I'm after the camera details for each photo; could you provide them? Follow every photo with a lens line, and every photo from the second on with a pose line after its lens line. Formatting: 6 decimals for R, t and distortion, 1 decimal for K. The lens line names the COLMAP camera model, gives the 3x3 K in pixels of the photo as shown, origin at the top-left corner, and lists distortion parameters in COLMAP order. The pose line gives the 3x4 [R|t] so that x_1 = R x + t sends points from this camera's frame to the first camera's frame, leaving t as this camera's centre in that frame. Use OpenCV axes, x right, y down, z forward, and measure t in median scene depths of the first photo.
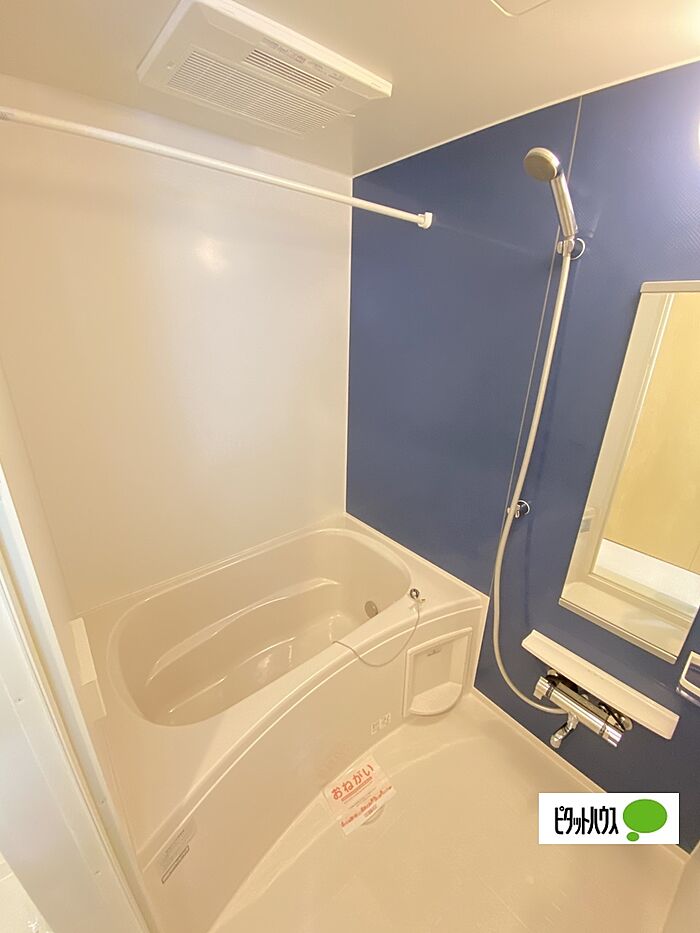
lens RADIAL K [[382.4, 0, 349.7], [0, 382.4, 467.2], [0, 0, 1]] dist [-0.003268, -0.000362]
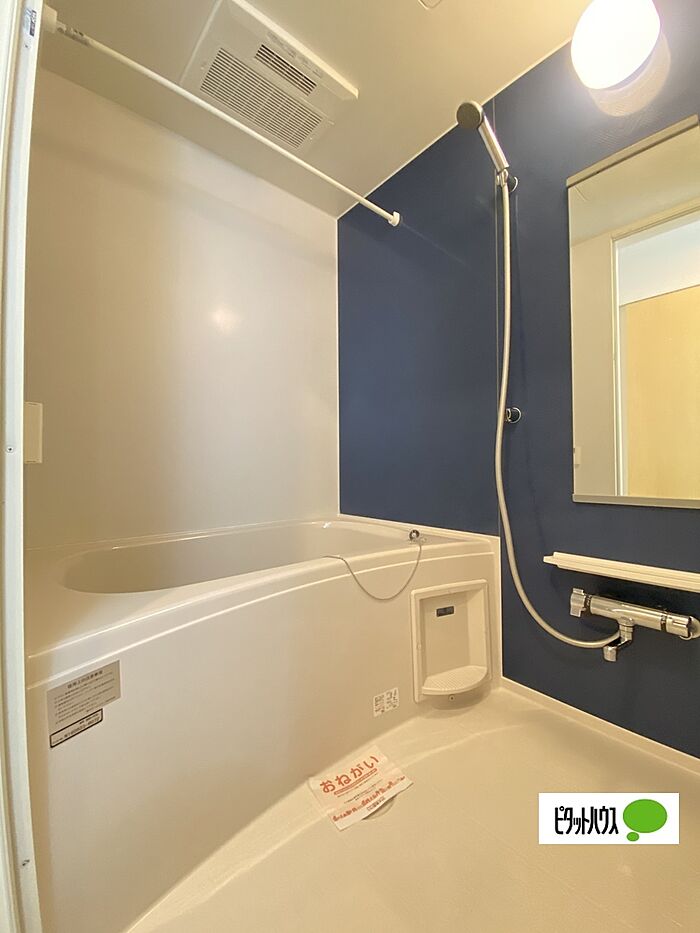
lens RADIAL K [[382.4, 0, 351.1], [0, 382.4, 467.2], [0, 0, 1]] dist [-0.003268, -0.000362]
pose [[0.999525, -0.029290, 0.009603, 0.020047], [0.030773, 0.930175, -0.365825, 0.554077], [0.001782, 0.365947, 0.930634, 0.127927]]
